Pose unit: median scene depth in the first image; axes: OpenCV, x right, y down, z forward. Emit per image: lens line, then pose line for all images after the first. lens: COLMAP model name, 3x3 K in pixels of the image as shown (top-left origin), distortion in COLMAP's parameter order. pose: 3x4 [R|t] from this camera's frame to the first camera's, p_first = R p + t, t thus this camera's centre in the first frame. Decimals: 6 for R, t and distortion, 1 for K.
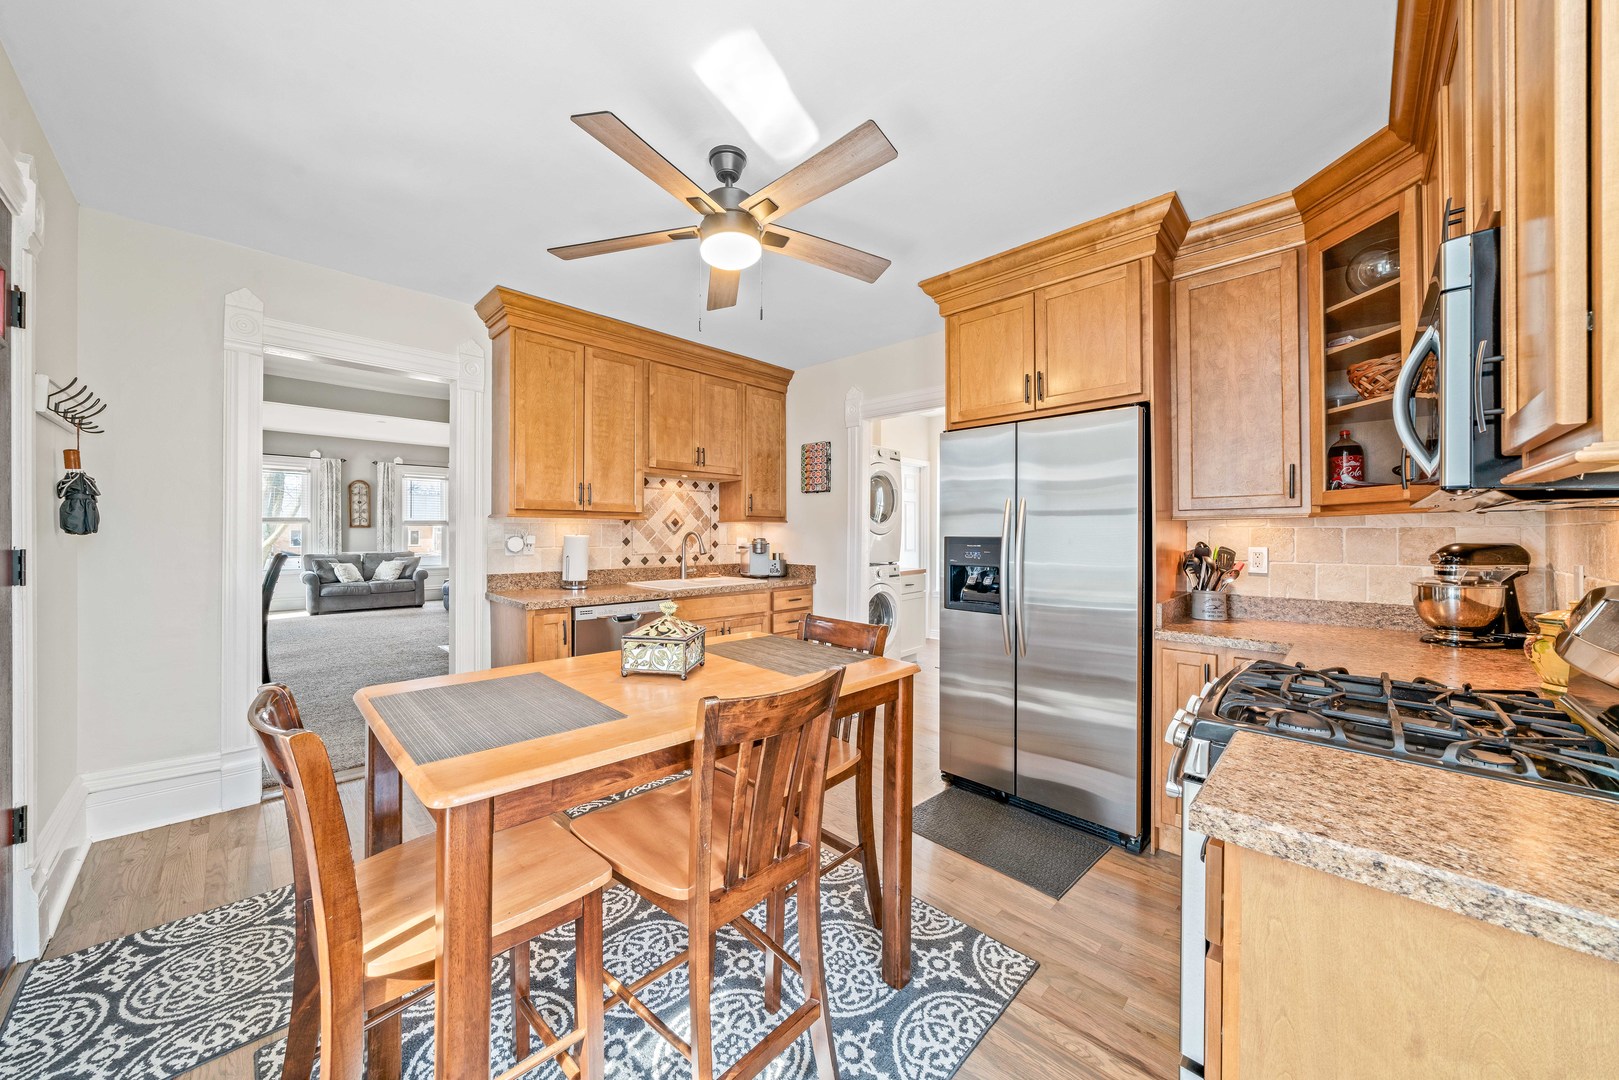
lens RADIAL K [[563.5, 0, 793.7], [0, 563.5, 531.1], [0, 0, 1]] dist [-0.008157, 0.000167]
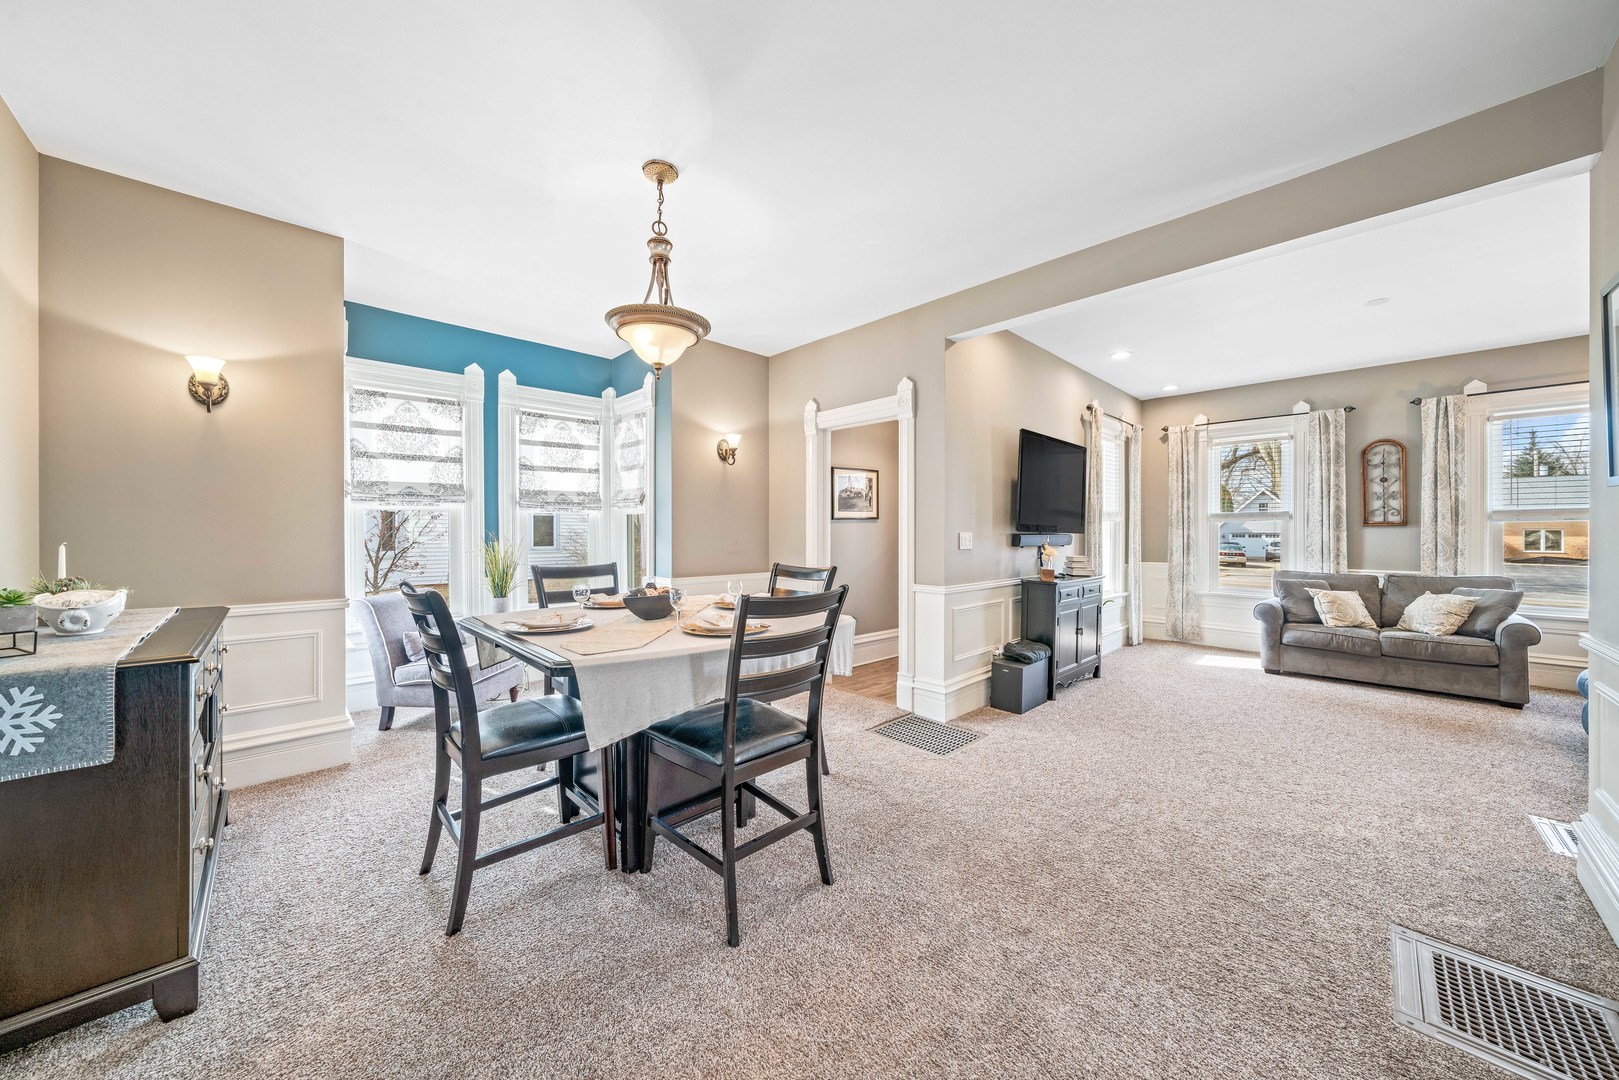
lens RADIAL K [[563.5, 0, 799.6], [0, 563.5, 531.2], [0, 0, 1]] dist [-0.008157, 0.000167]
pose [[-0.036005, -0.005481, -0.999337, -0.215568], [-0.000279, 0.999985, -0.005474, 0.001797], [0.999352, 0.000082, -0.036006, 0.462088]]
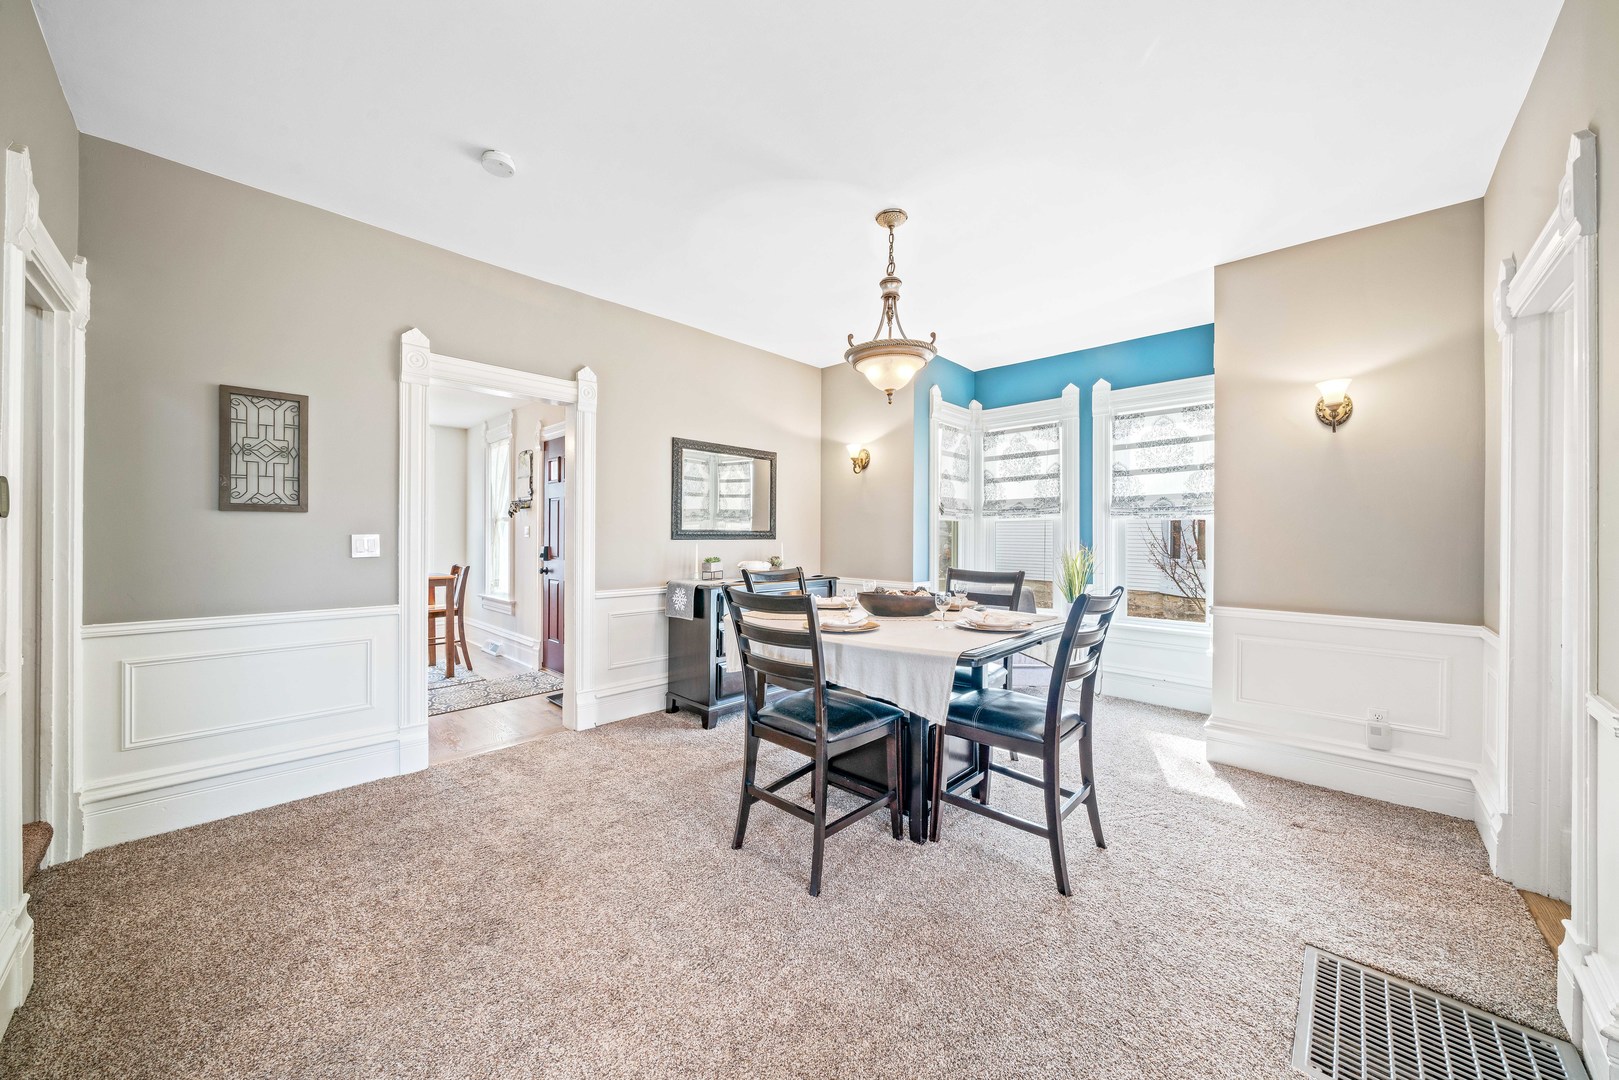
lens RADIAL K [[563.5, 0, 798.1], [0, 563.5, 540.5], [0, 0, 1]] dist [-0.008157, 0.000167]
pose [[-0.999876, -0.014397, -0.006400, -0.425865], [-0.014434, 0.999879, 0.005824, 0.001035], [0.006315, 0.005916, -0.999963, 0.678641]]
